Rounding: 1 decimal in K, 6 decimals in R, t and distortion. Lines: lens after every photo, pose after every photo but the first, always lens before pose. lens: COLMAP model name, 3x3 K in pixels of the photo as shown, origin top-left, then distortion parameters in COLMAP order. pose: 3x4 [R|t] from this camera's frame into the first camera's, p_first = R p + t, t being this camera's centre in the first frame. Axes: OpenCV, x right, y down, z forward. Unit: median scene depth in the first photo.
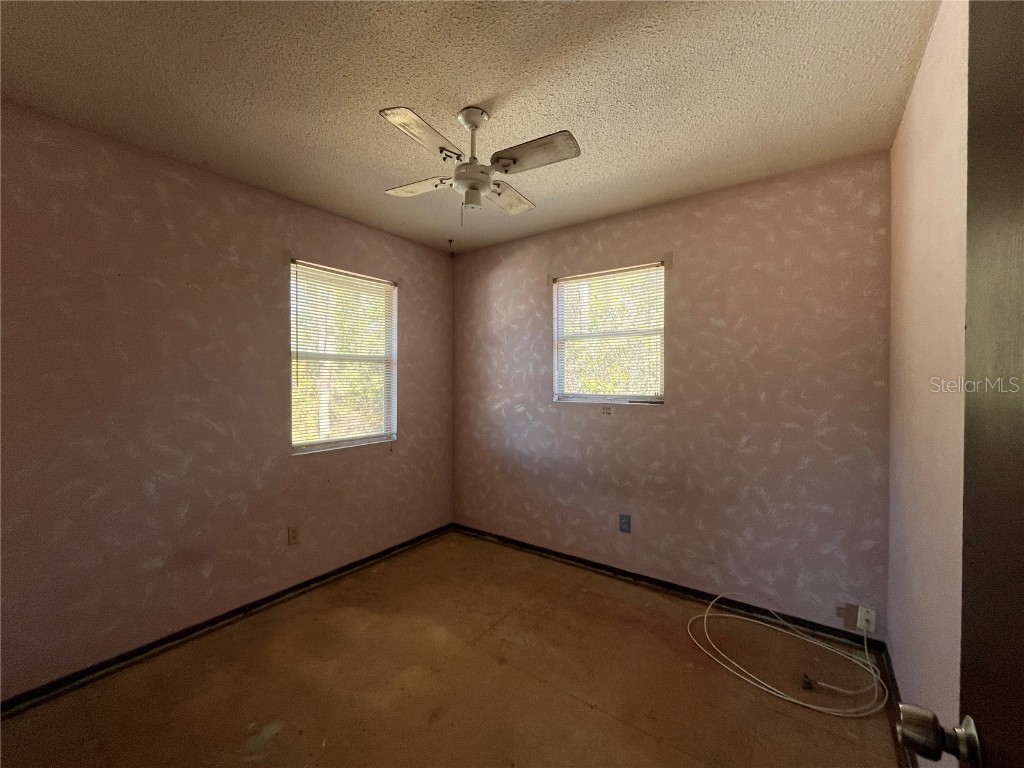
lens RADIAL K [[417.1, 0, 511.2], [0, 417.1, 384.5], [0, 0, 1]] dist [-0.000683, -0.000232]
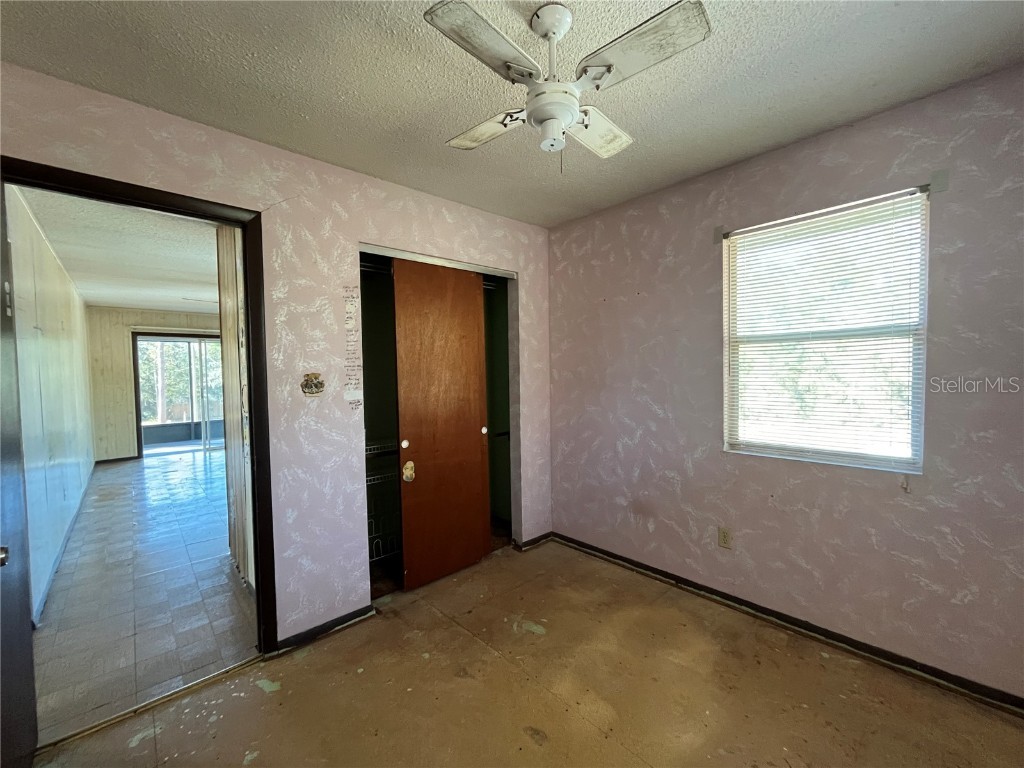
lens RADIAL K [[417.1, 0, 511.2], [0, 417.1, 384.5], [0, 0, 1]] dist [-0.000683, -0.000232]
pose [[-0.196740, 0.037187, -0.979750, 0.494457], [0.009989, 0.999305, 0.035924, -0.014433], [0.980405, -0.002719, -0.196975, 0.782637]]
